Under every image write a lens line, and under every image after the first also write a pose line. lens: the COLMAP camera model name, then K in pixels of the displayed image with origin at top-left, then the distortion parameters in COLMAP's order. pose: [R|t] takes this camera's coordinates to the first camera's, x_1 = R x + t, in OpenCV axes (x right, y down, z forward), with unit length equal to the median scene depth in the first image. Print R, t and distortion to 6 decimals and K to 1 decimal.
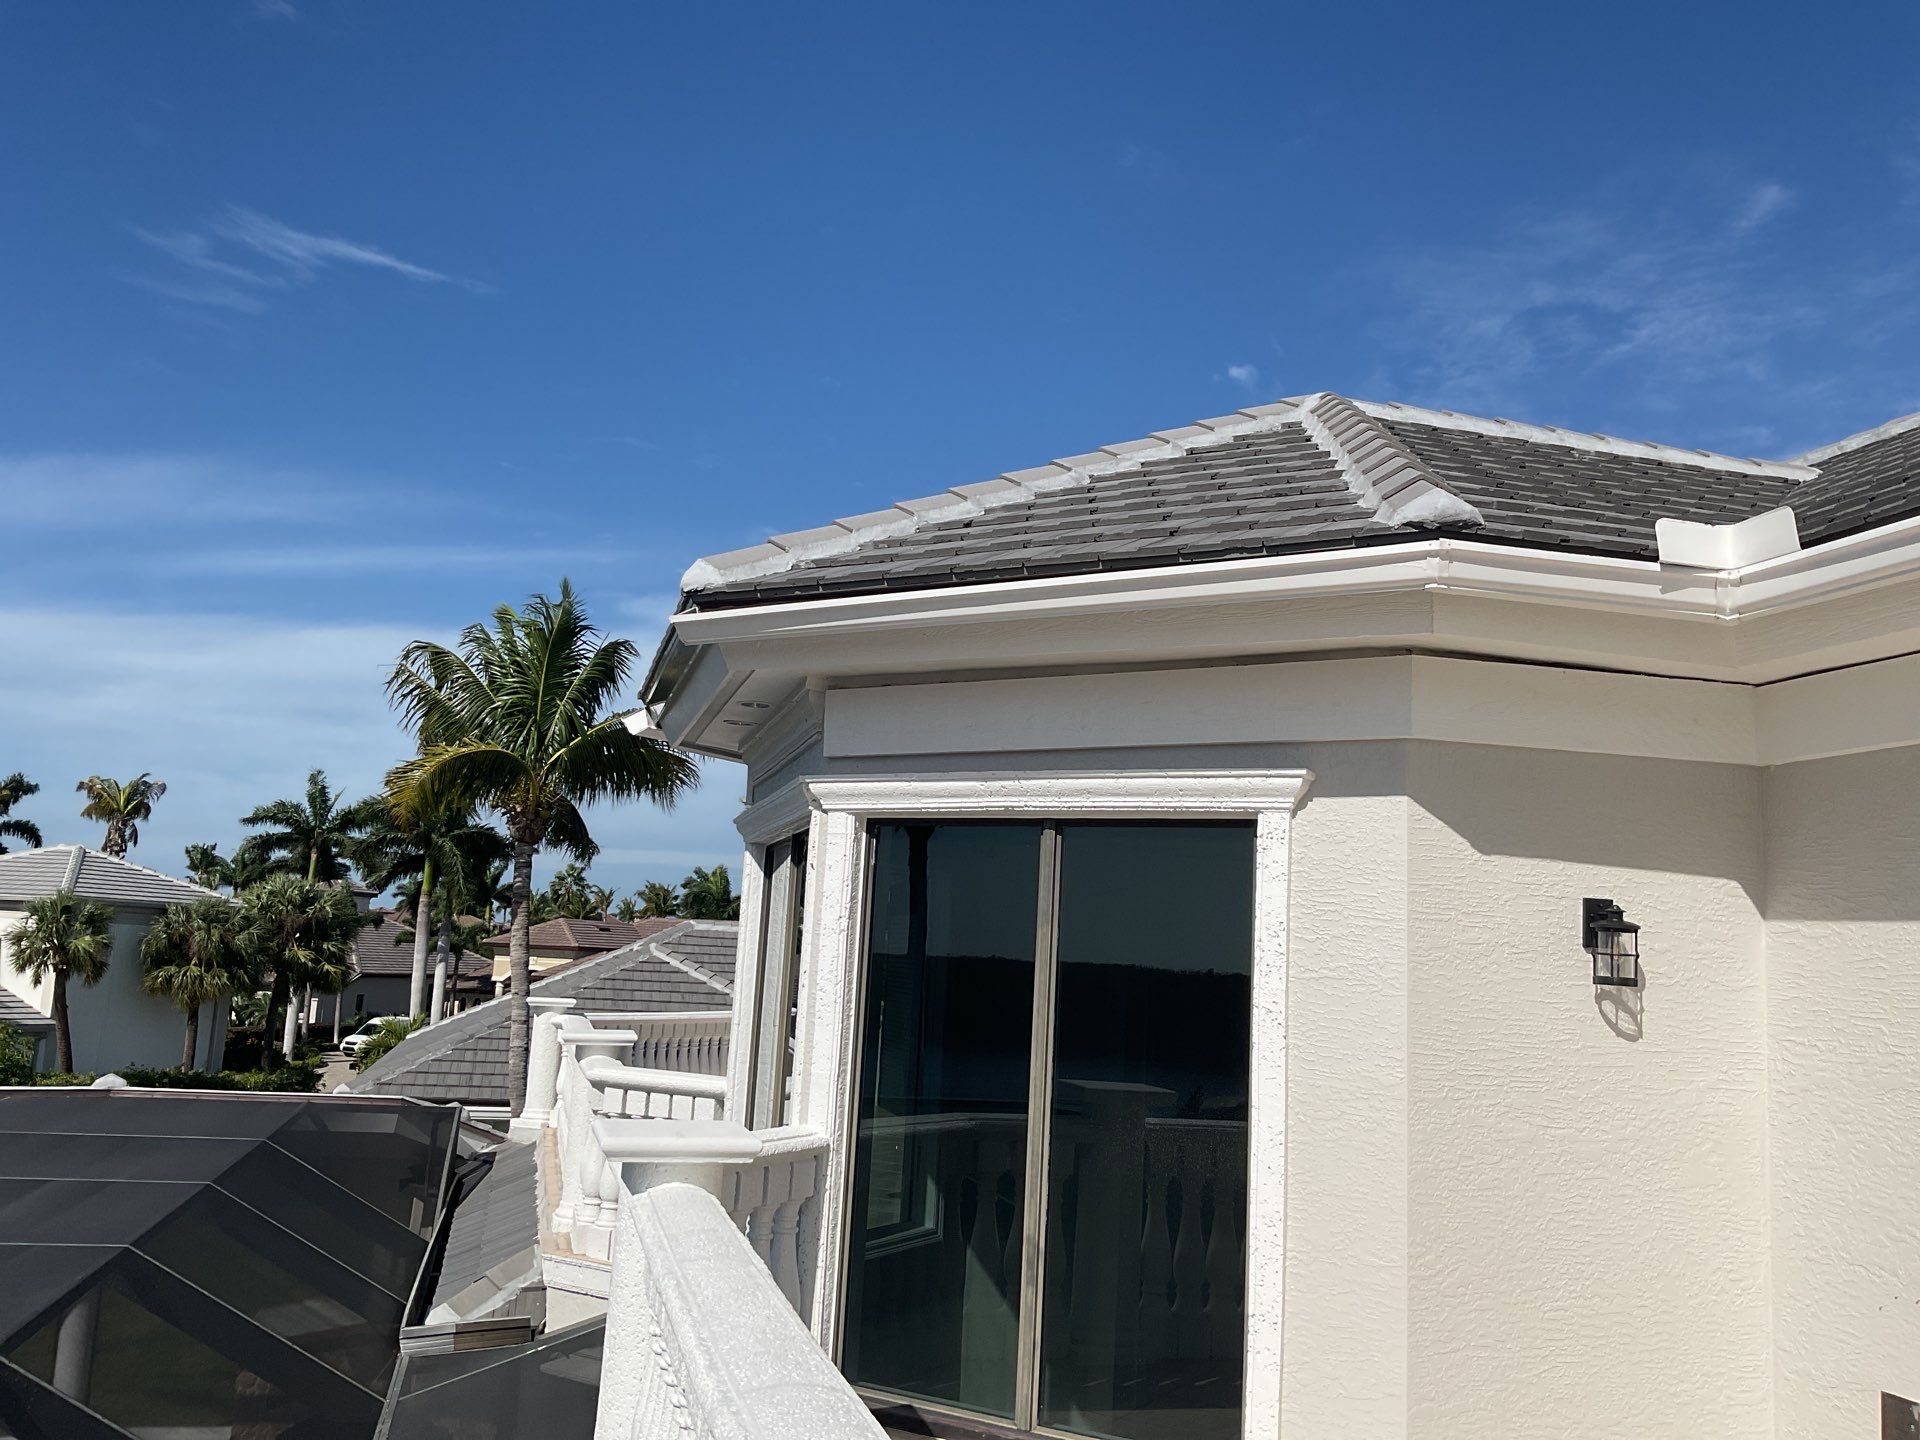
lens RADIAL K [[1580.3, 0, 953.0], [0, 1580.3, 720.2], [0, 0, 1]] dist [0.106024, -0.191765]
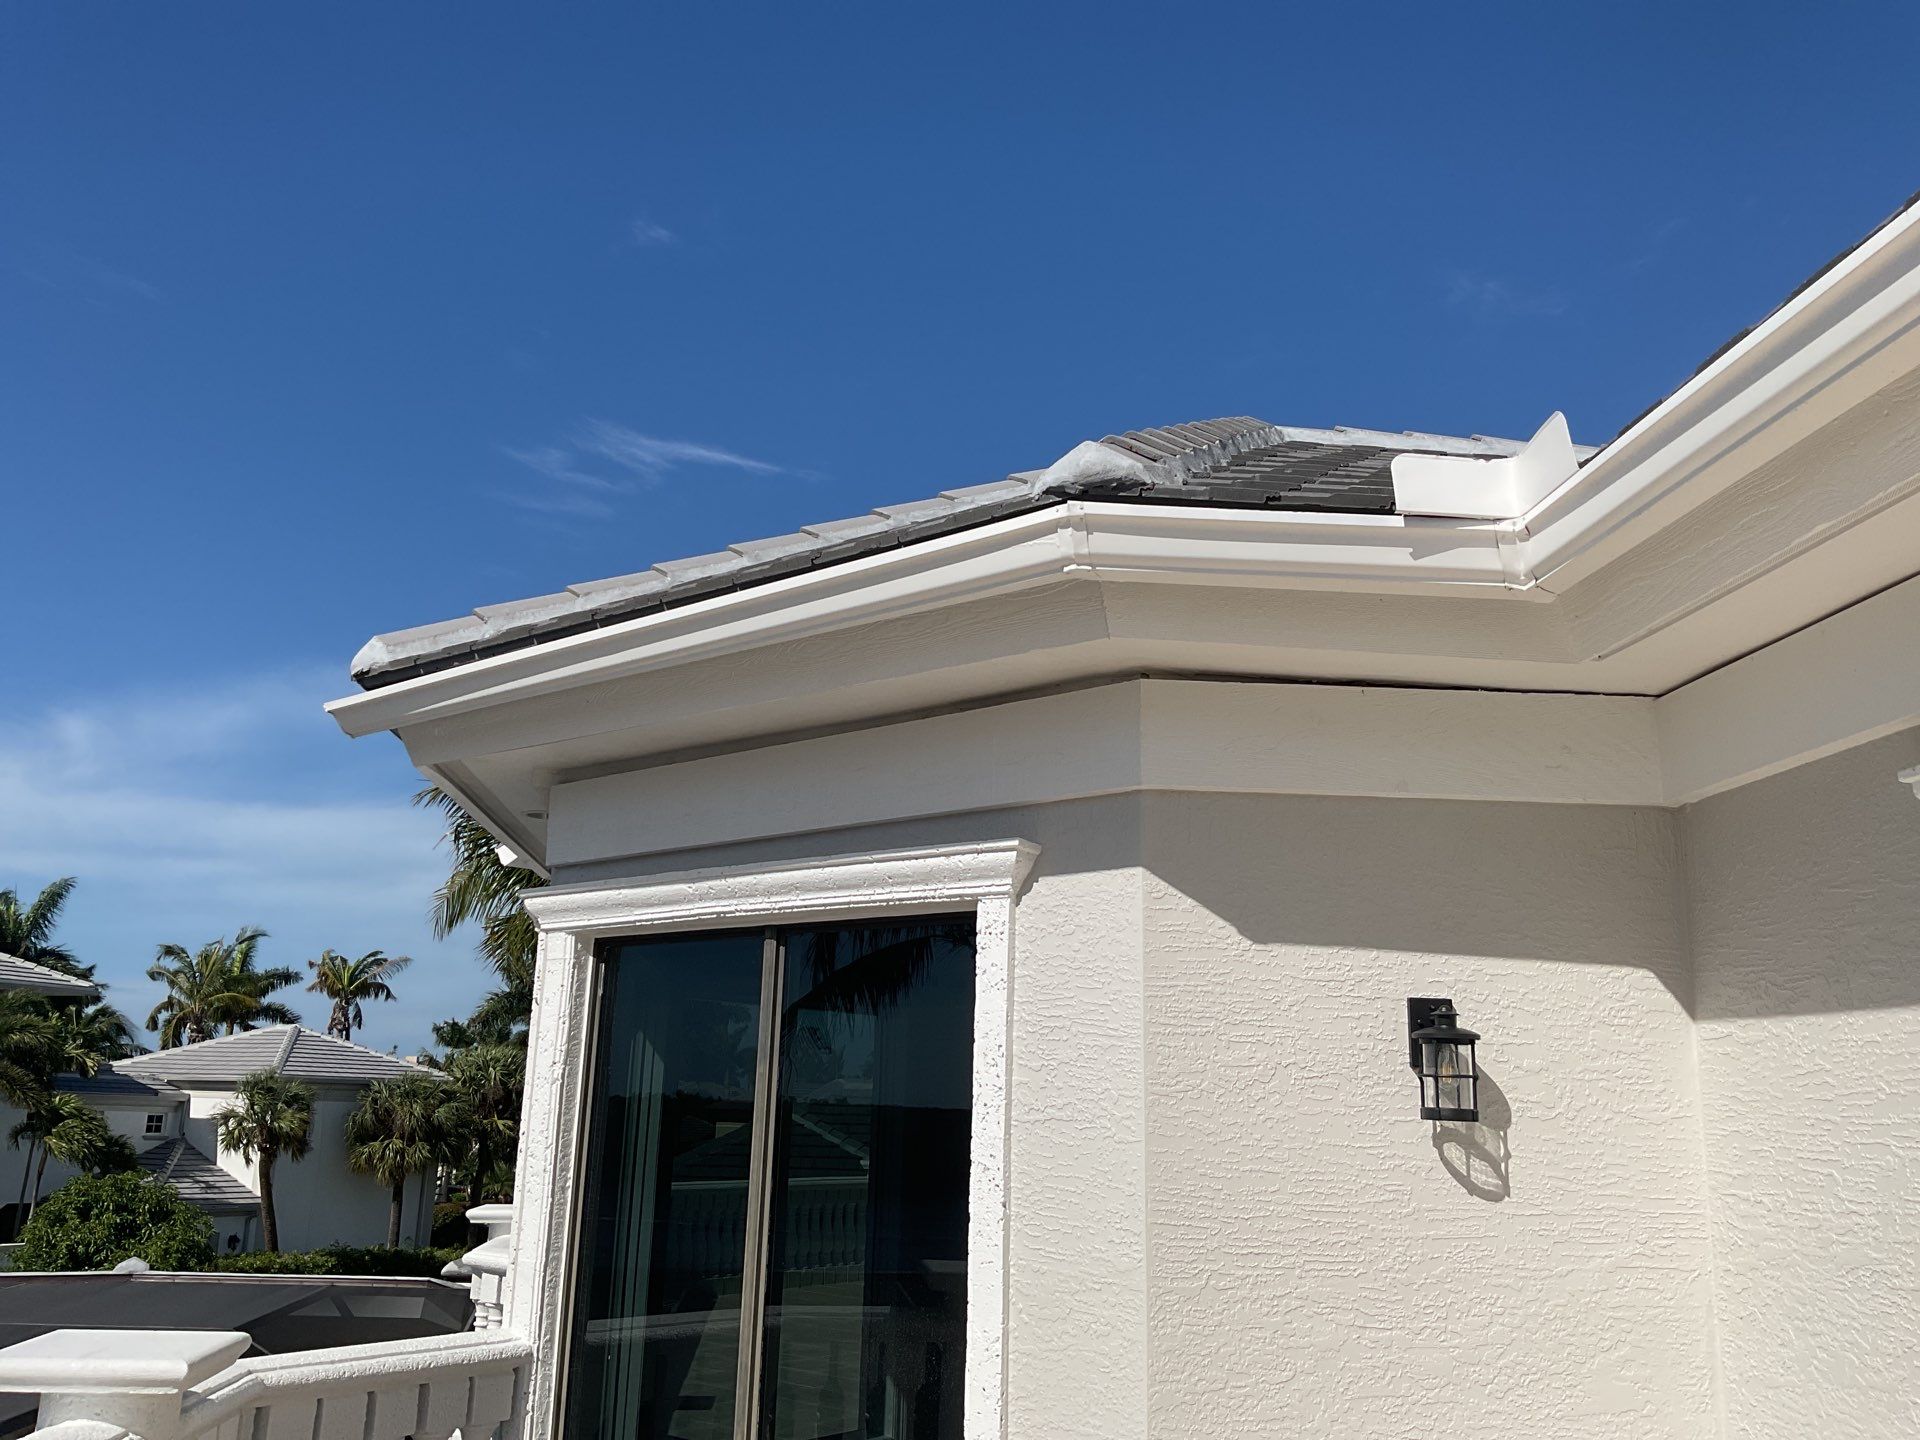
lens RADIAL K [[1580.3, 0, 953.0], [0, 1580.3, 720.2], [0, 0, 1]] dist [0.106024, -0.191765]
pose [[0.986893, -0.063176, -0.148493, 0.301956], [0.048683, 0.993867, -0.099287, 0.047237], [0.153855, 0.090757, 0.983917, 0.243590]]
